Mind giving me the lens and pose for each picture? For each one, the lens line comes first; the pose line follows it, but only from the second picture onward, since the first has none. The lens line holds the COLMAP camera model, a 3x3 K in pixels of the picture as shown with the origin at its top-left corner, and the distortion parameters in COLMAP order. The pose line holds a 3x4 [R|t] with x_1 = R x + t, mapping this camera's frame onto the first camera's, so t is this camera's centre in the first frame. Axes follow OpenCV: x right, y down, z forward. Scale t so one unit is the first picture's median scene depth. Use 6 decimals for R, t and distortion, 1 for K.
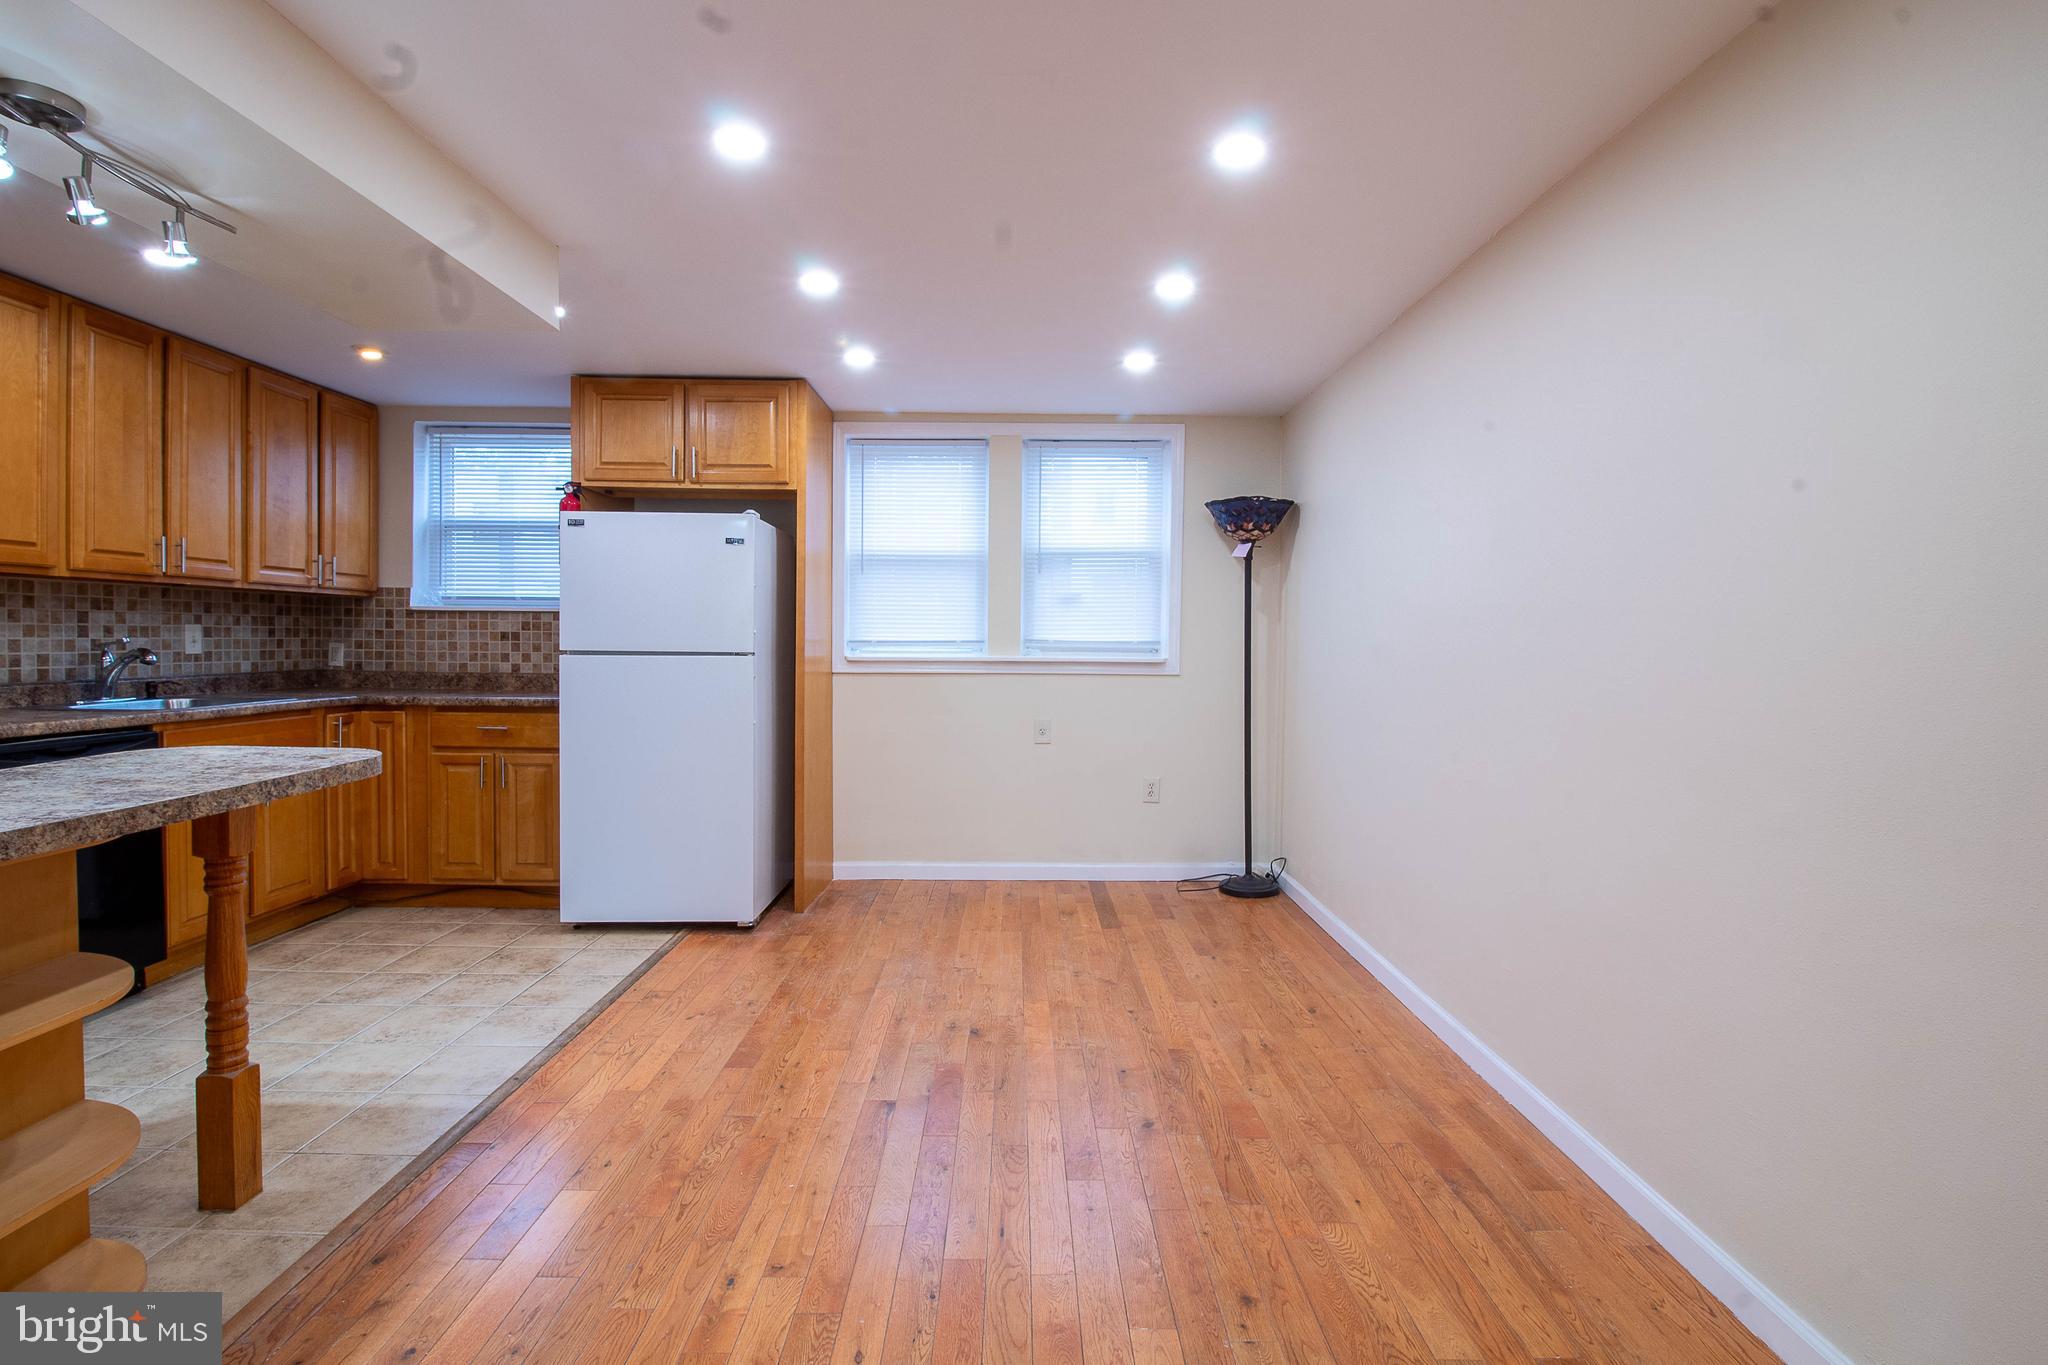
lens RADIAL K [[971.4, 0, 1014.2], [0, 971.4, 670.1], [0, 0, 1]] dist [-0.008496, -0.007683]
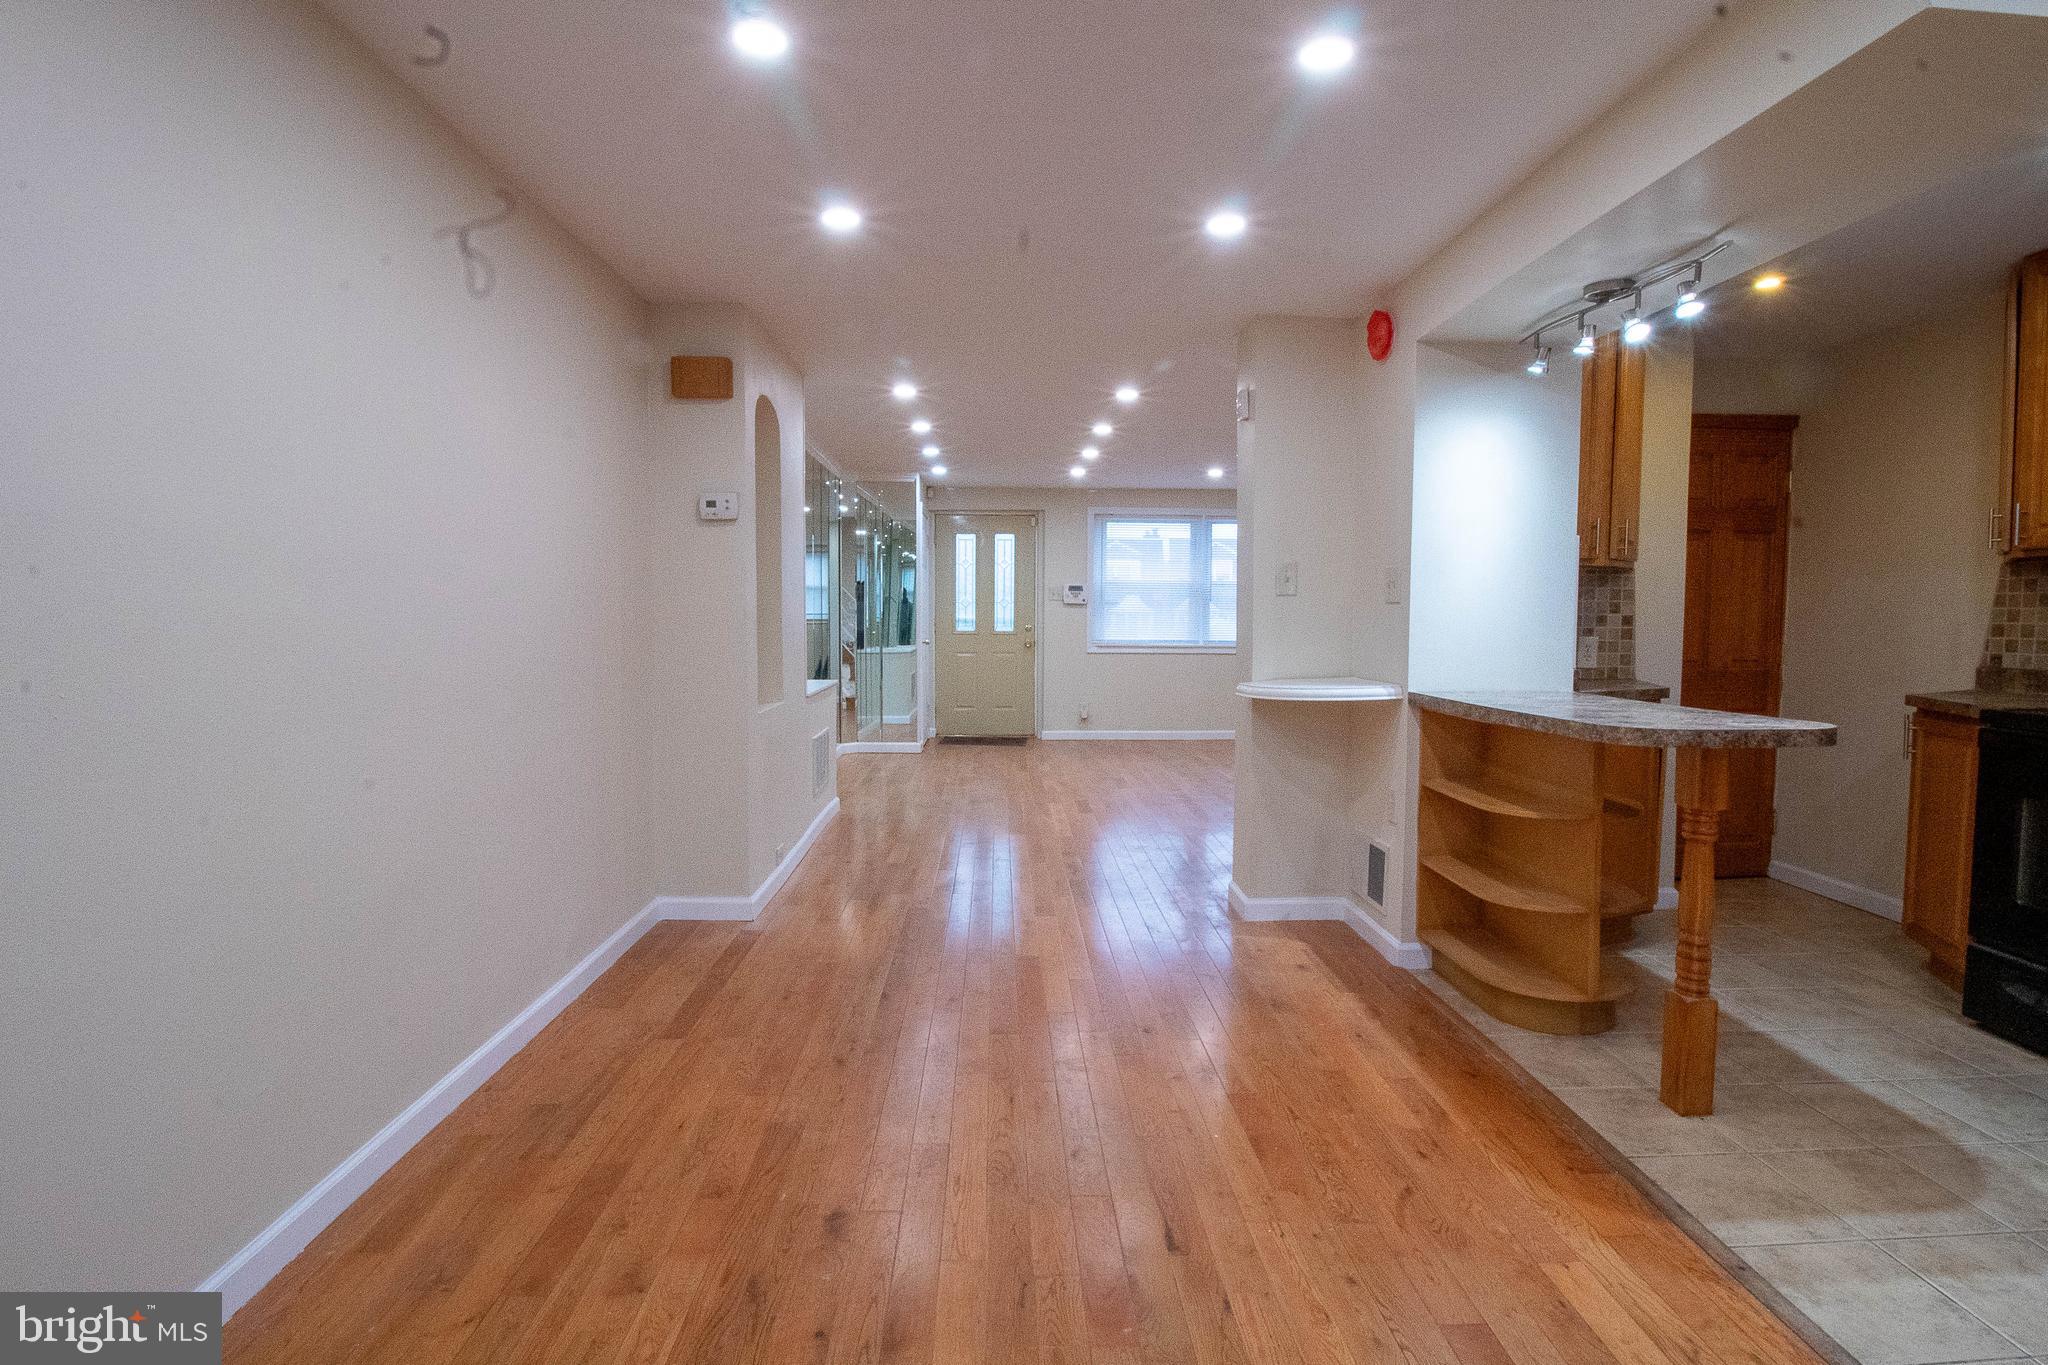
lens RADIAL K [[971.4, 0, 1040.1], [0, 971.4, 670.5], [0, 0, 1]] dist [-0.008496, -0.007683]
pose [[-0.998728, -0.013618, -0.048539, 0.008014], [-0.017904, 0.995873, 0.088979, -0.027022], [0.047127, 0.089735, -0.994850, 0.982571]]
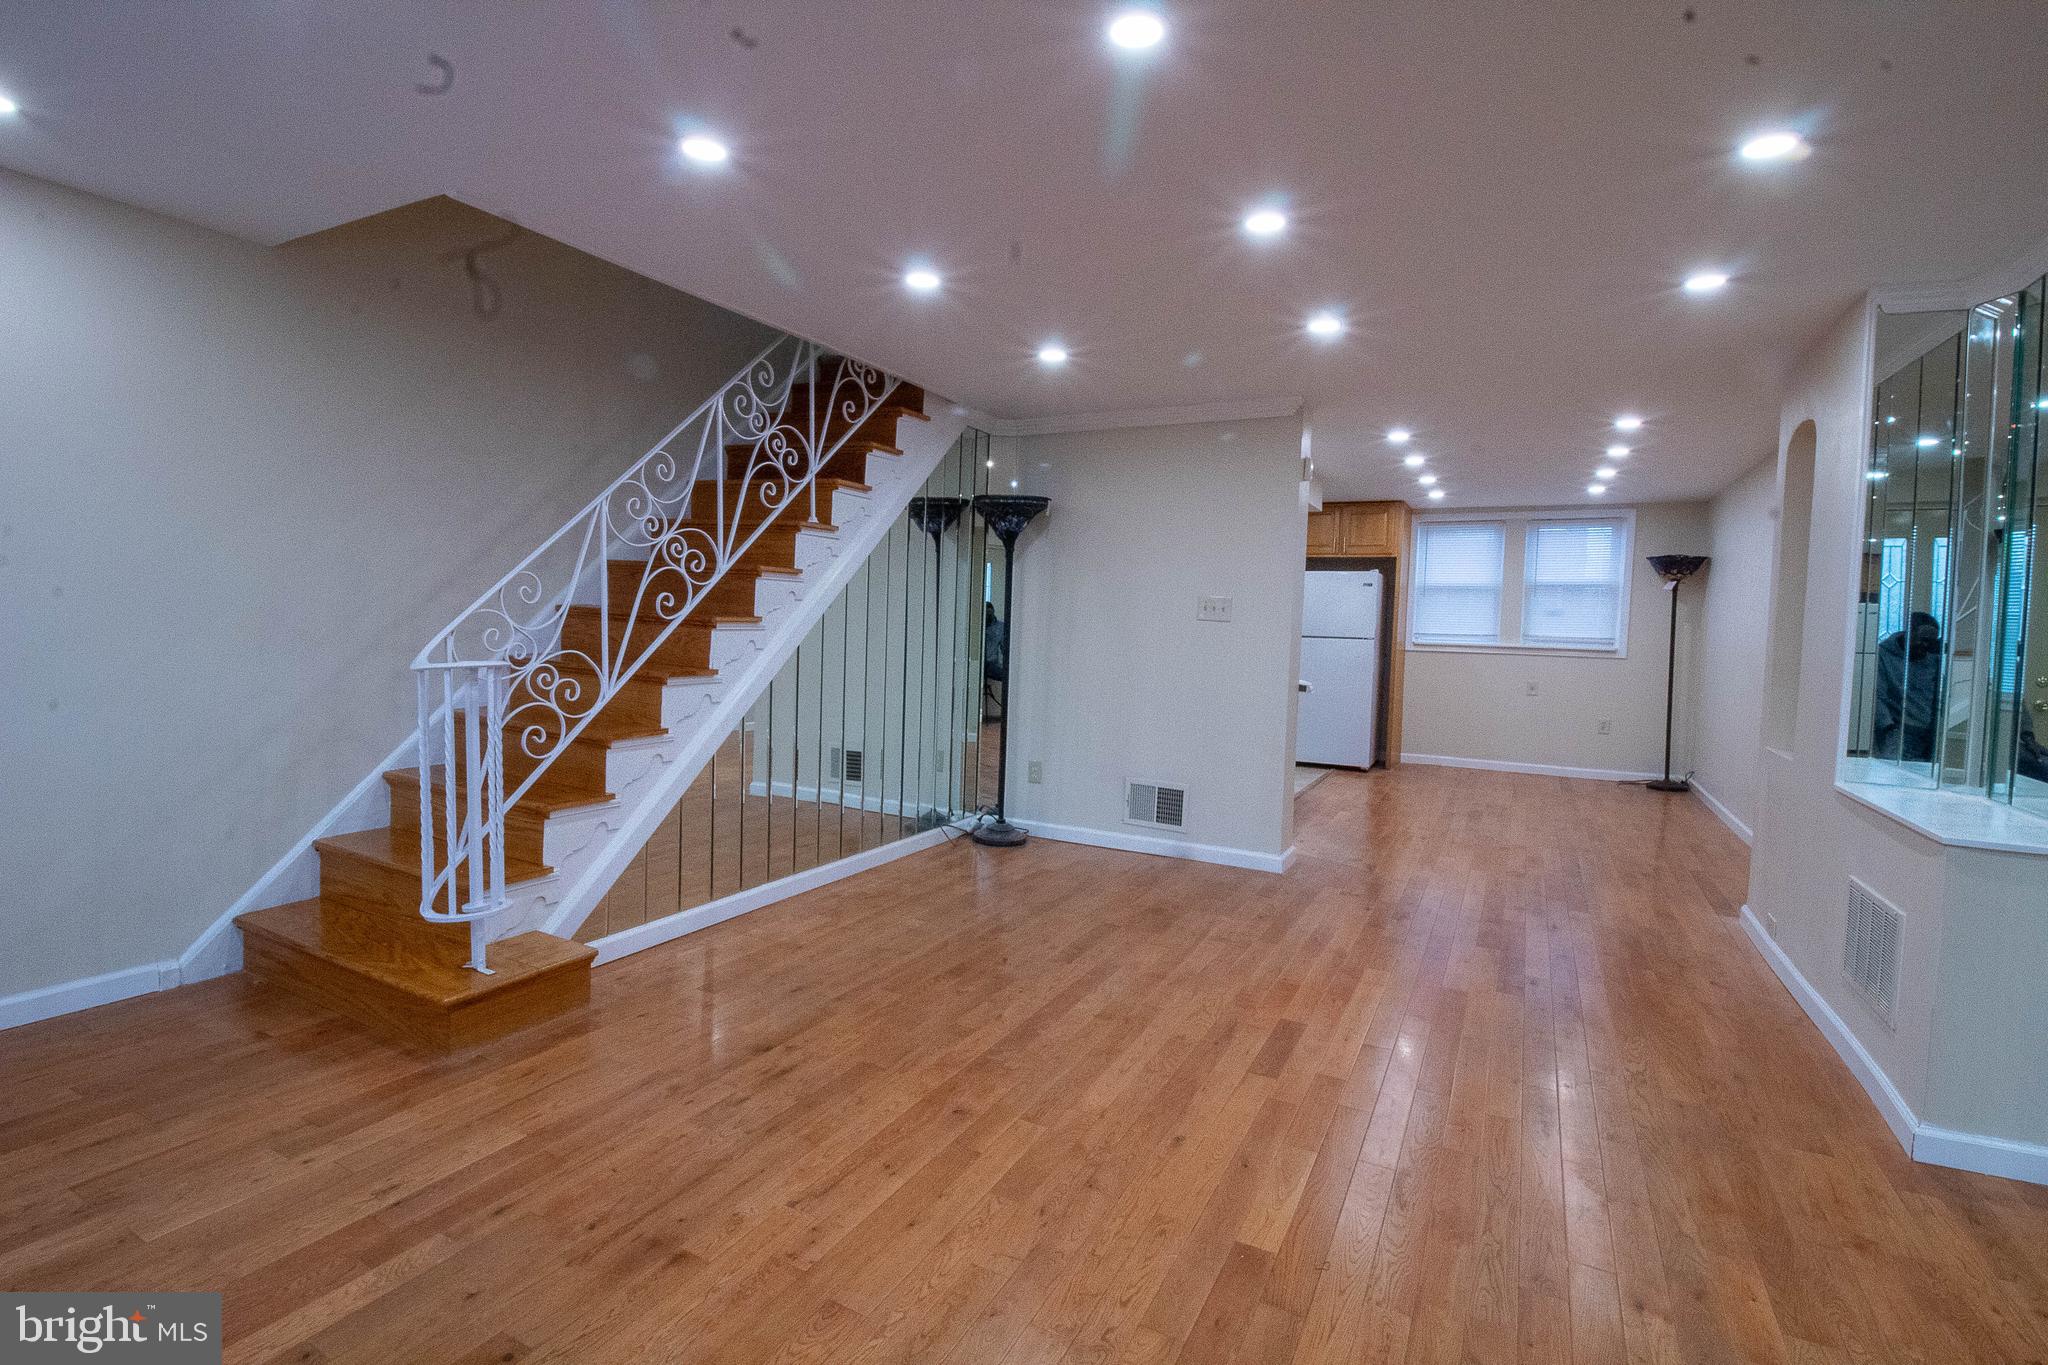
lens RADIAL K [[971.4, 0, 1006.4], [0, 971.4, 664.8], [0, 0, 1]] dist [-0.008496, -0.007683]
pose [[0.883637, 0.041740, -0.466308, 0.003712], [-0.038155, 0.999125, 0.017131, 0.032079], [0.466615, 0.002655, 0.884457, -1.123930]]
